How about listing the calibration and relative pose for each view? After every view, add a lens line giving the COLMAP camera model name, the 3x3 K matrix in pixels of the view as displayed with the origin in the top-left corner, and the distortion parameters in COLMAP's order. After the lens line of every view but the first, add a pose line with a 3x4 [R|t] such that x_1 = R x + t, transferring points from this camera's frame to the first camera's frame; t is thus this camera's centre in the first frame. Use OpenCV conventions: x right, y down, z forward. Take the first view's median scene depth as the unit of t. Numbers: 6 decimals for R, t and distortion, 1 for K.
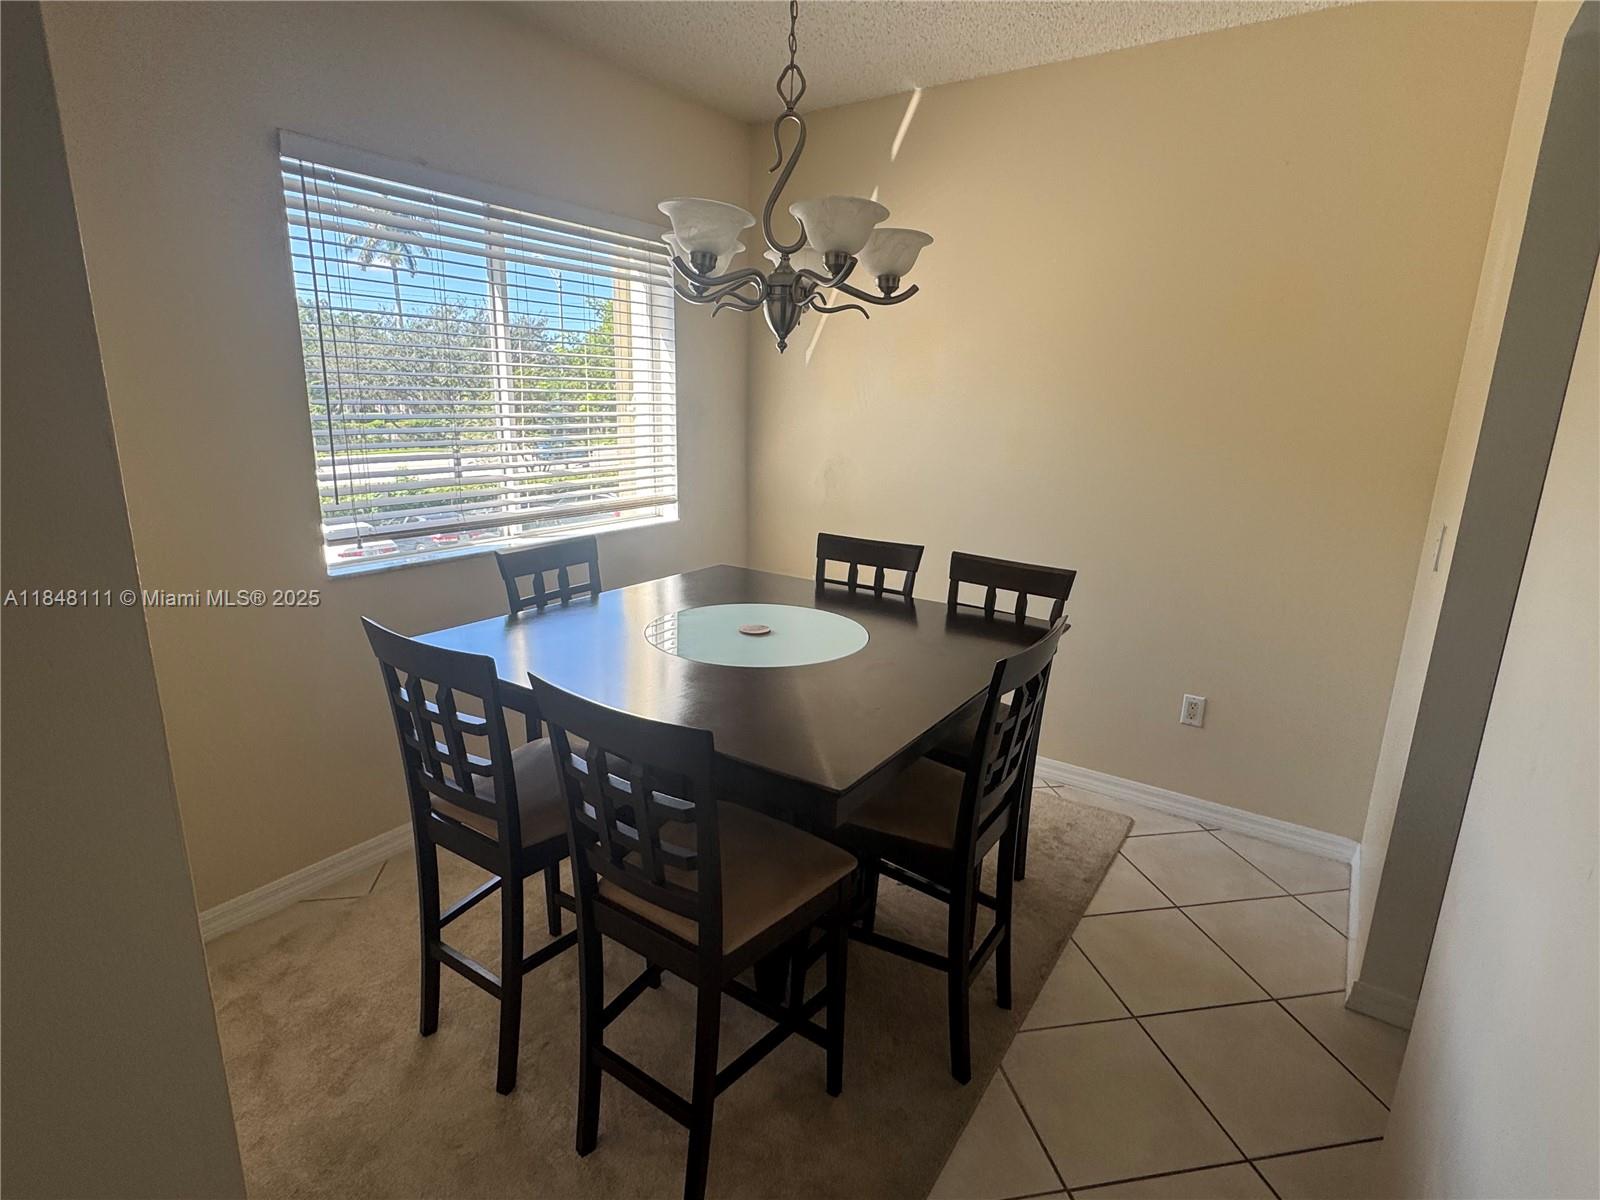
lens RADIAL K [[826.4, 0, 797.5], [0, 826.4, 599.2], [0, 0, 1]] dist [-0.000456, -0.000043]
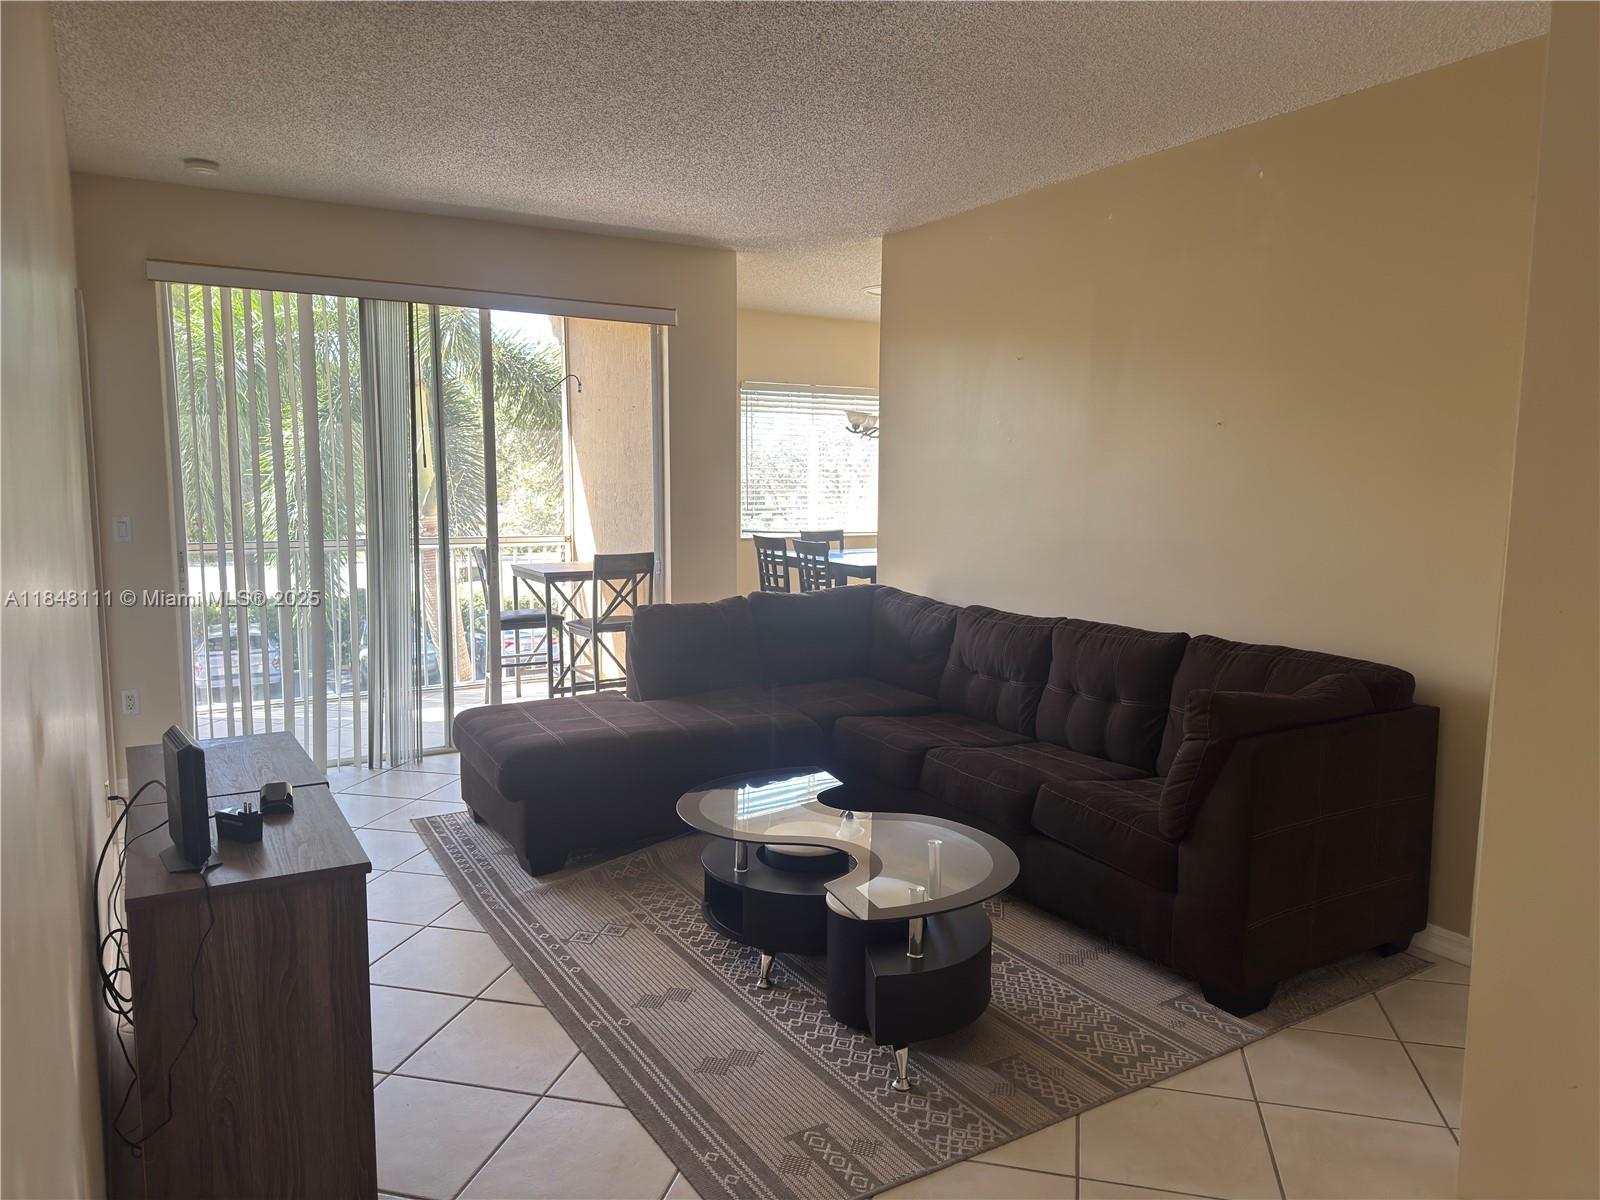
lens RADIAL K [[1124.8, 0, 800.9], [0, 1124.8, 600.7], [0, 0, 1]] dist [-0.002534, -0.000645]
pose [[0.908861, 0.031213, -0.415929, 1.220421], [-0.088565, 0.988898, -0.119315, 0.643668], [0.407588, 0.145278, 0.901536, -2.345854]]
